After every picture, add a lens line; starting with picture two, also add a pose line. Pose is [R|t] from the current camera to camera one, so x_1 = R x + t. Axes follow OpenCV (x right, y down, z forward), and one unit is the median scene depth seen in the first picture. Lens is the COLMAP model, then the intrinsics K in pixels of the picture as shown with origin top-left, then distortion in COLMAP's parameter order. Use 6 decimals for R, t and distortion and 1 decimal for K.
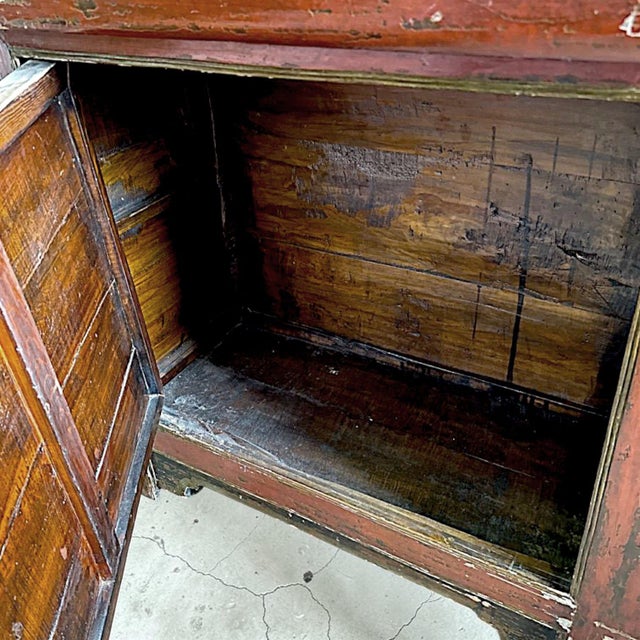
lens RADIAL K [[614.7, 0, 283.4], [0, 614.7, 305.6], [0, 0, 1]] dist [0.104373, -0.131318]
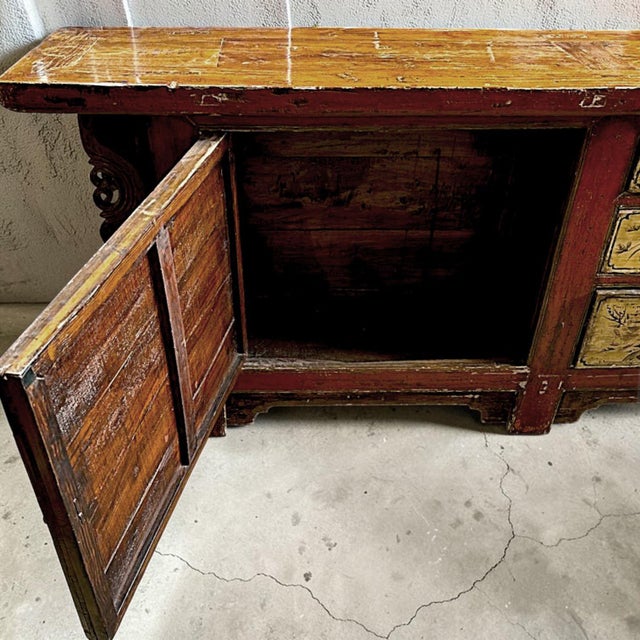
lens RADIAL K [[614.7, 0, 283.4], [0, 614.7, 305.6], [0, 0, 1]] dist [0.104373, -0.131318]
pose [[0.862709, -0.240544, 0.444828, -0.789559], [0.231800, 0.969875, 0.074909, -0.040328], [-0.449446, 0.038486, 0.892478, -0.322816]]
